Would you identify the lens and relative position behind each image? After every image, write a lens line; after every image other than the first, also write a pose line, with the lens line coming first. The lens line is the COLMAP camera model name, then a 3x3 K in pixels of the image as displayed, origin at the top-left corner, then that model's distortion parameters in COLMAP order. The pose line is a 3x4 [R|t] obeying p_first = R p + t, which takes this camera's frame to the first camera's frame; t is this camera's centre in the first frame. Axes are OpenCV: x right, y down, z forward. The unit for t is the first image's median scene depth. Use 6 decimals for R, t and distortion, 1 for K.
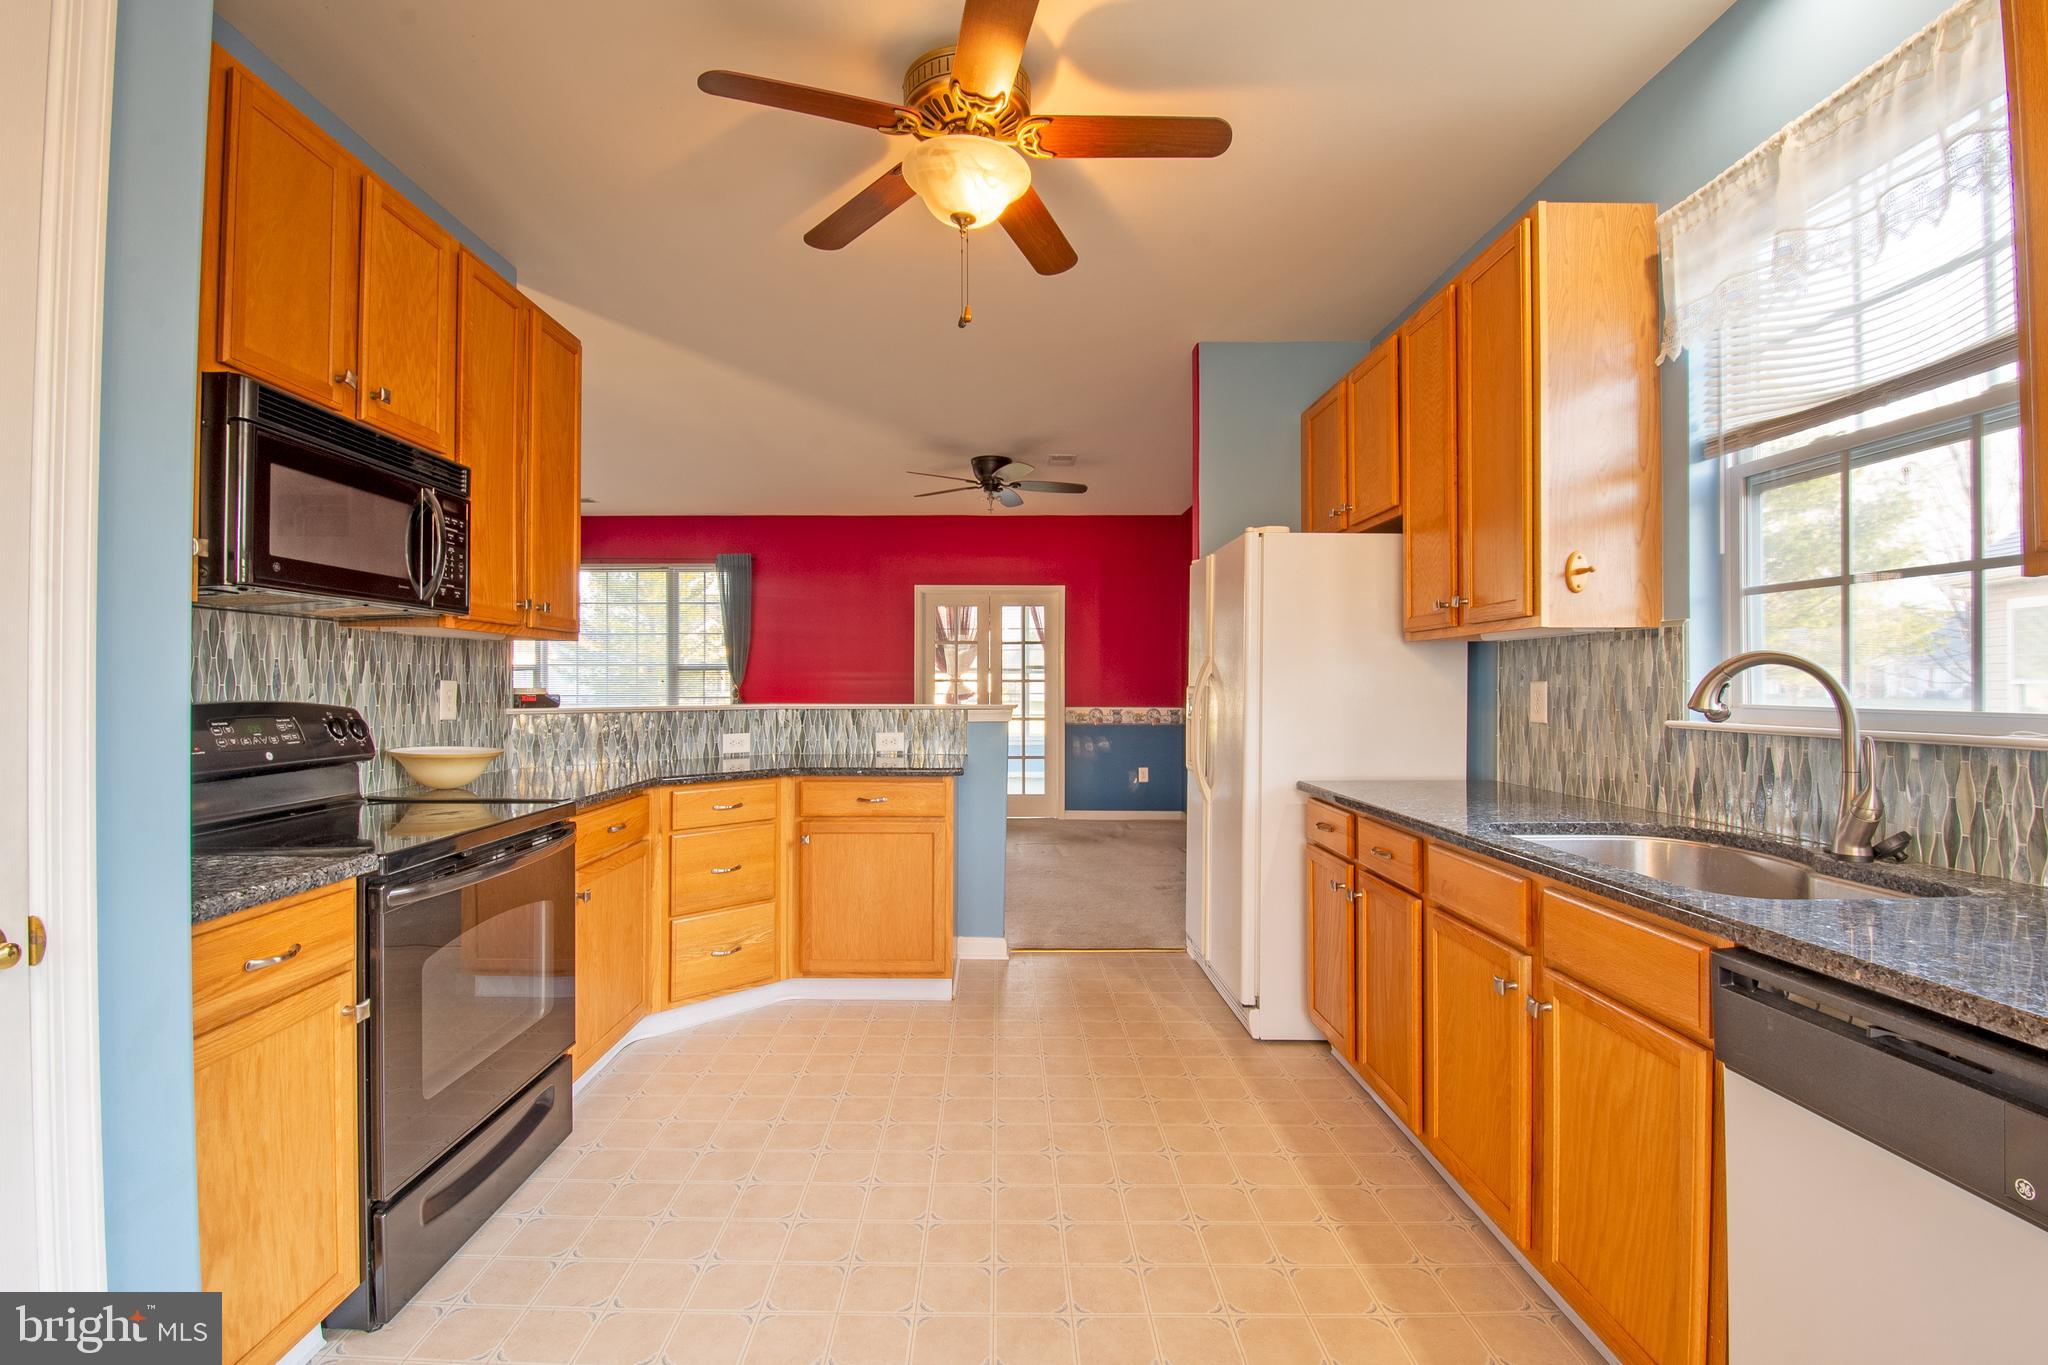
lens RADIAL K [[909.9, 0, 976.7], [0, 909.9, 671.8], [0, 0, 1]] dist [-0.024133, -0.001677]
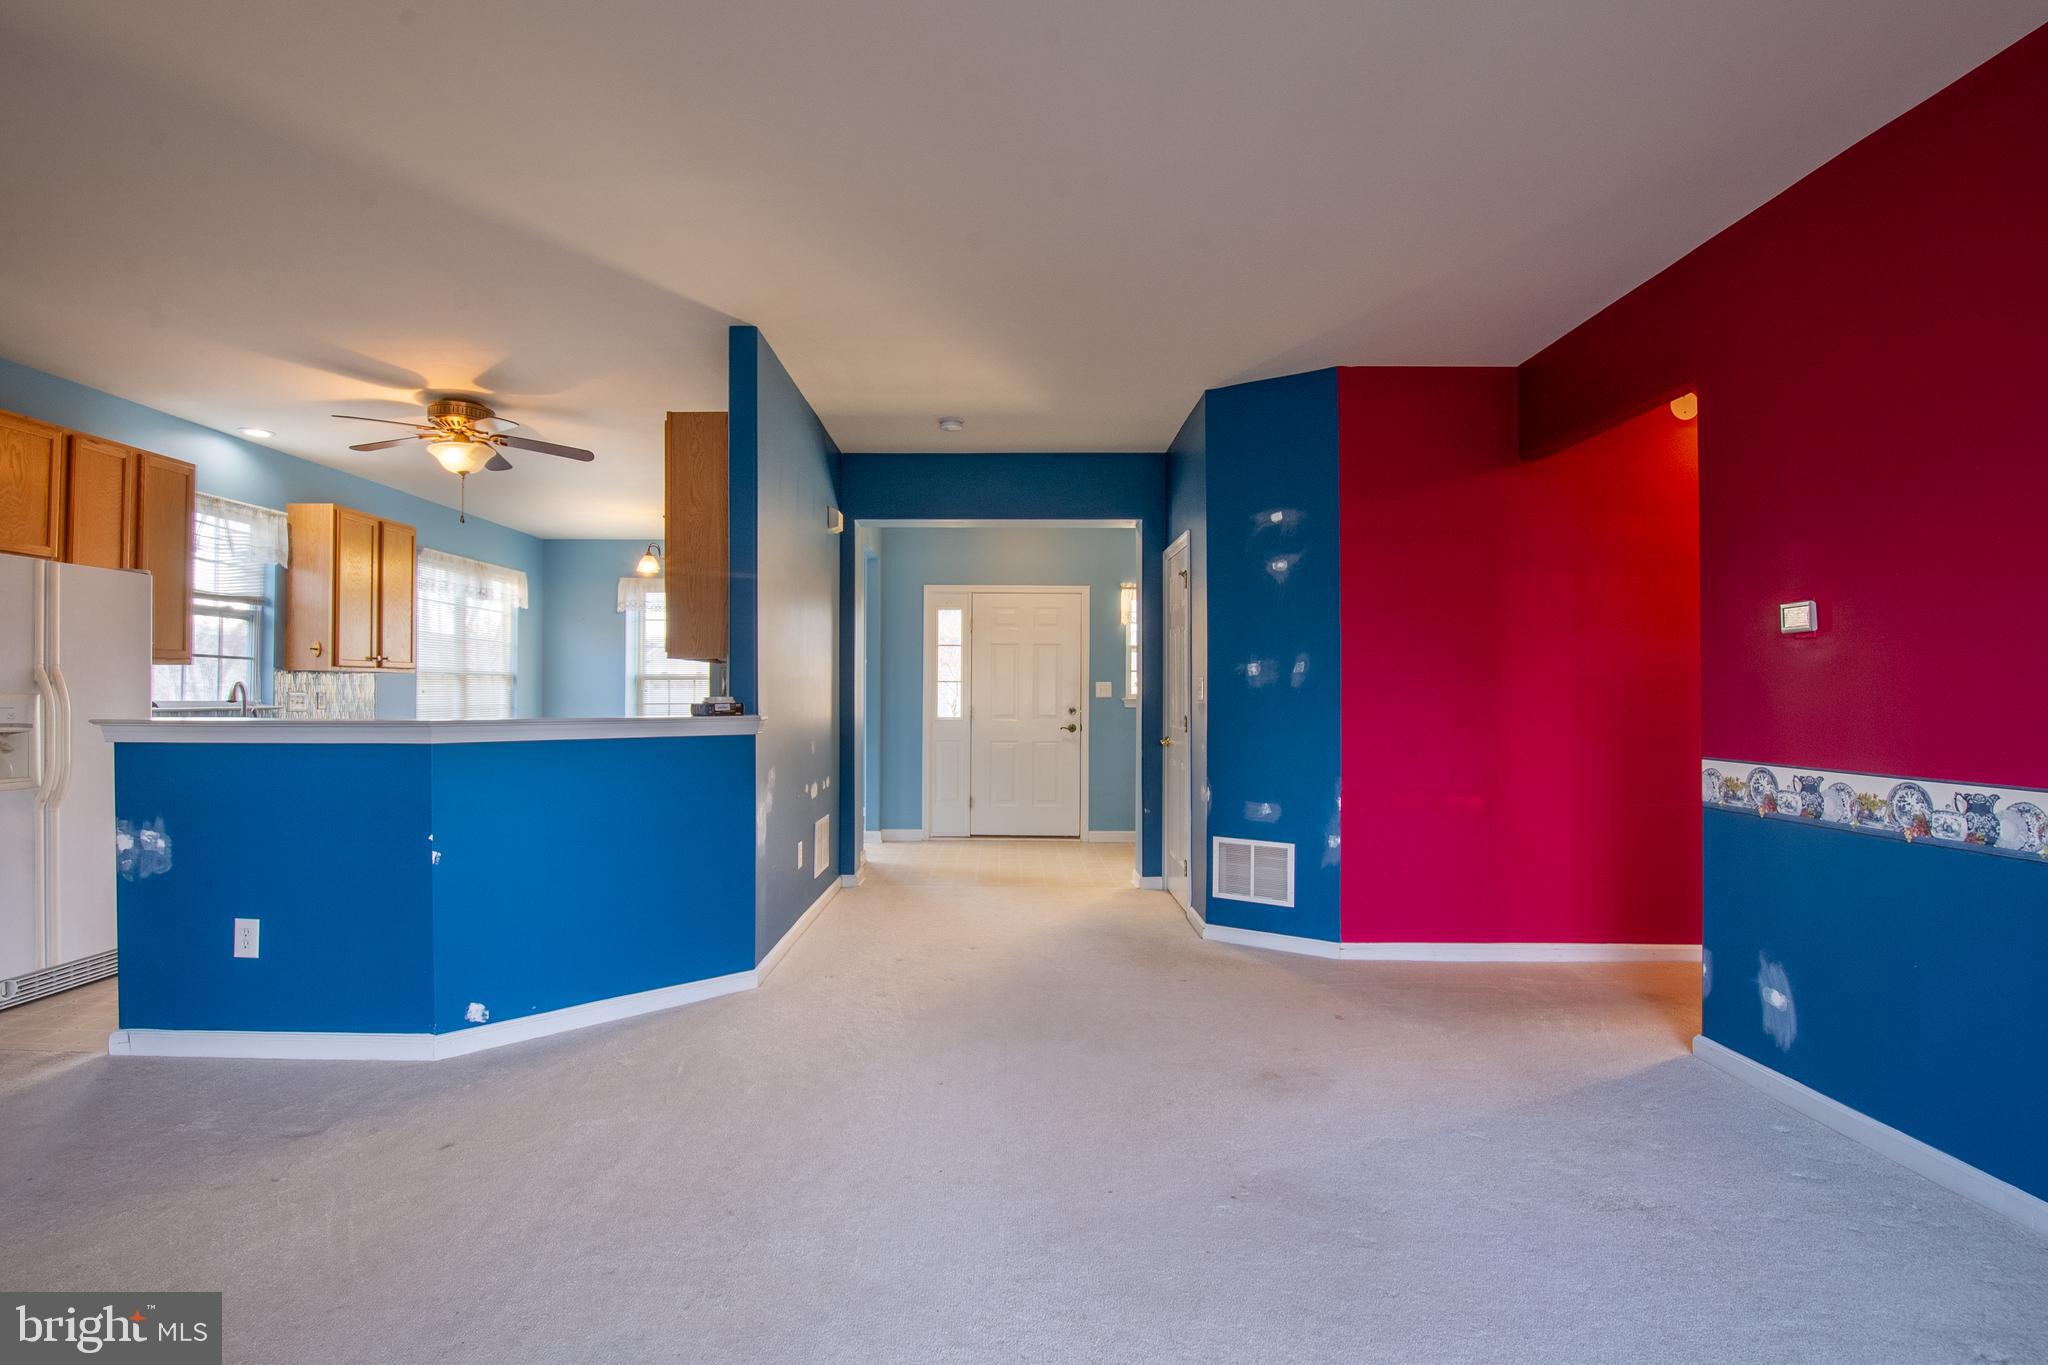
lens RADIAL K [[982.8, 0, 1008.2], [0, 982.8, 692.9], [0, 0, 1]] dist [-0.016974, -0.000804]
pose [[-0.999516, -0.007750, -0.030138, -1.512677], [-0.007294, 0.999858, -0.015215, 0.045504], [0.030251, -0.014988, -0.999430, 4.195442]]
